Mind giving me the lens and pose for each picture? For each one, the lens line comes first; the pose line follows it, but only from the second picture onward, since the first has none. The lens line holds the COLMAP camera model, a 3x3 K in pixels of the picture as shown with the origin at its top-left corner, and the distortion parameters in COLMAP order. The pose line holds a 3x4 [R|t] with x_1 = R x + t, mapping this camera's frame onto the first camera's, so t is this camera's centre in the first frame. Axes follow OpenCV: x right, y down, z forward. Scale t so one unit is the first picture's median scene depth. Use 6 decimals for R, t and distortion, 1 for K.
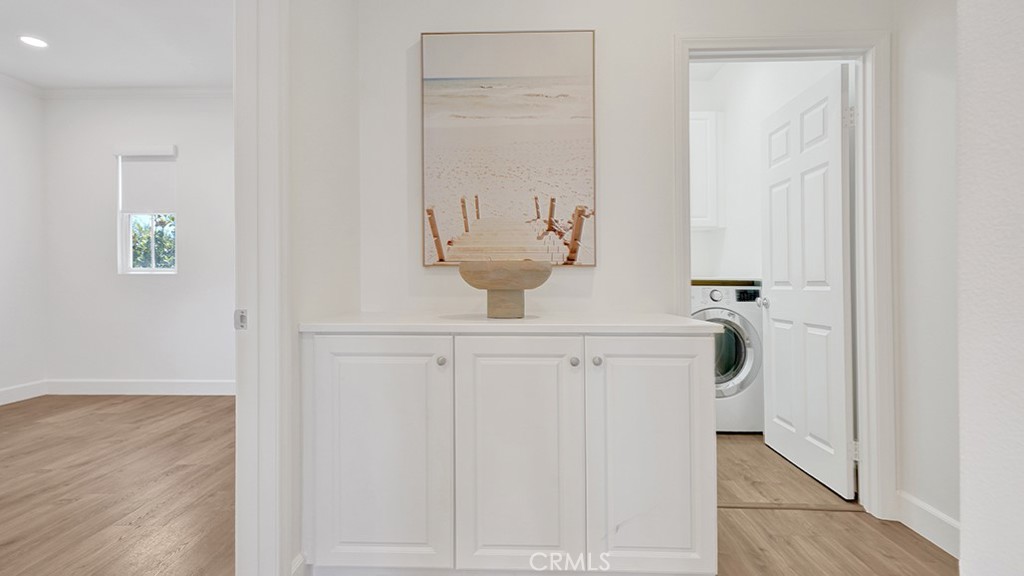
lens RADIAL K [[488.2, 0, 501.3], [0, 488.2, 285.3], [0, 0, 1]] dist [-0.004011, -0.000559]
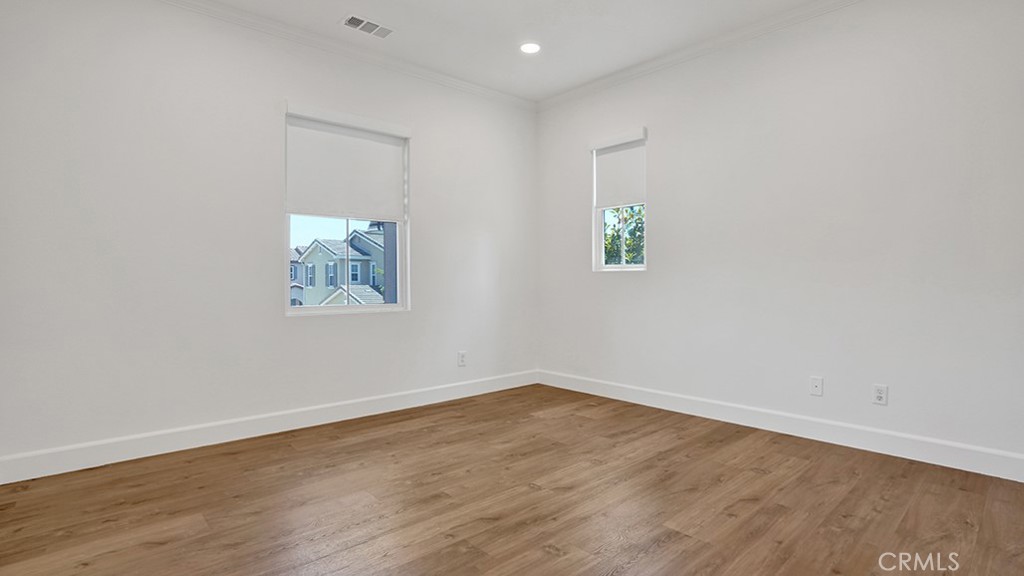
lens RADIAL K [[488.2, 0, 504.2], [0, 488.2, 284.4], [0, 0, 1]] dist [-0.004011, -0.000559]
pose [[0.679684, 0.007539, -0.733466, -0.229736], [-0.003053, 0.999968, 0.007449, -0.005237], [0.733498, -0.002824, 0.679685, 0.247356]]
